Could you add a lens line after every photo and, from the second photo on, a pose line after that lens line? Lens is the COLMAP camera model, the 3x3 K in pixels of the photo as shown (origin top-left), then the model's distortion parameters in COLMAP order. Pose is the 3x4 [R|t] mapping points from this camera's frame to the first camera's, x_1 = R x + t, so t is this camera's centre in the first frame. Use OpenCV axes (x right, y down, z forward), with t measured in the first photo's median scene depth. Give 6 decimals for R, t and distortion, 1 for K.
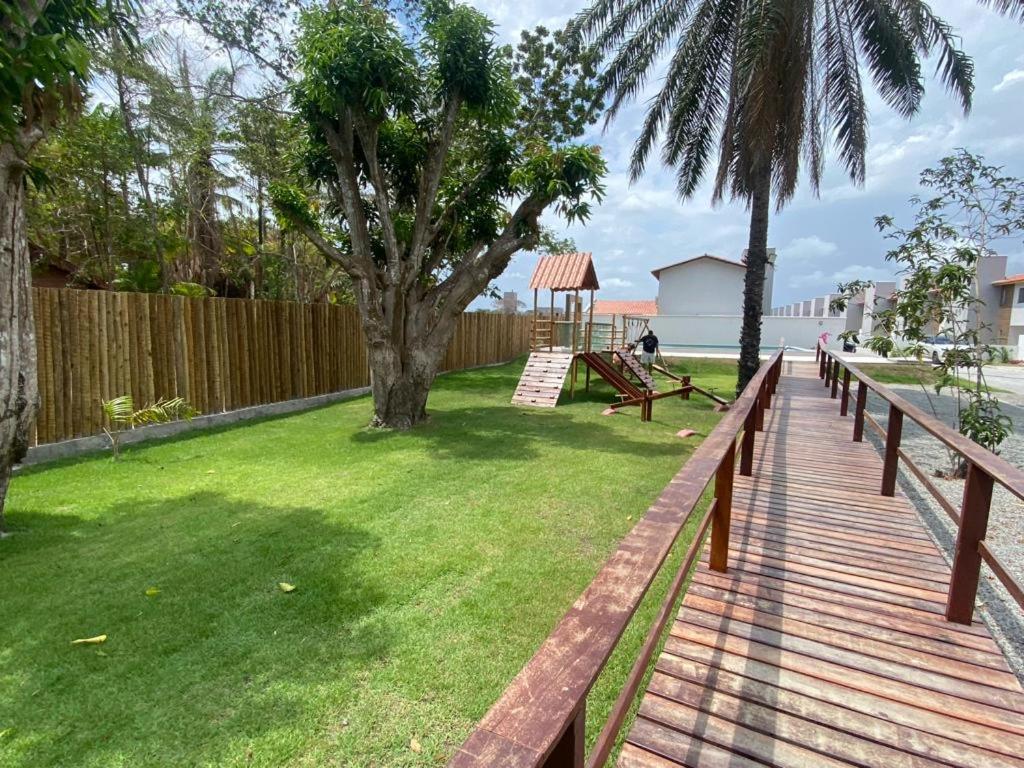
lens RADIAL K [[512.4, 0, 512.0], [0, 512.4, 384.0], [0, 0, 1]] dist [-0.012012, -0.000343]
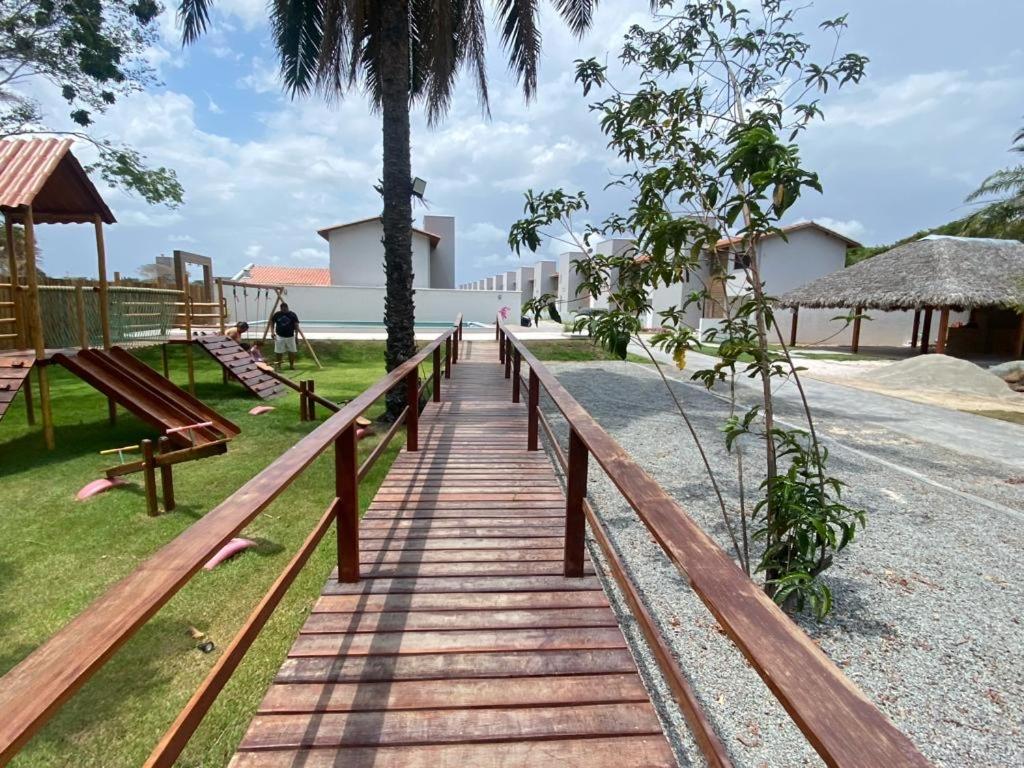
lens RADIAL K [[512.4, 0, 512.0], [0, 512.4, 384.0], [0, 0, 1]] dist [-0.012012, -0.000343]
pose [[0.846318, -0.080221, 0.526603, 0.202037], [0.053806, 0.996413, 0.065318, -0.033247], [-0.529954, -0.026945, 0.847598, 0.320961]]
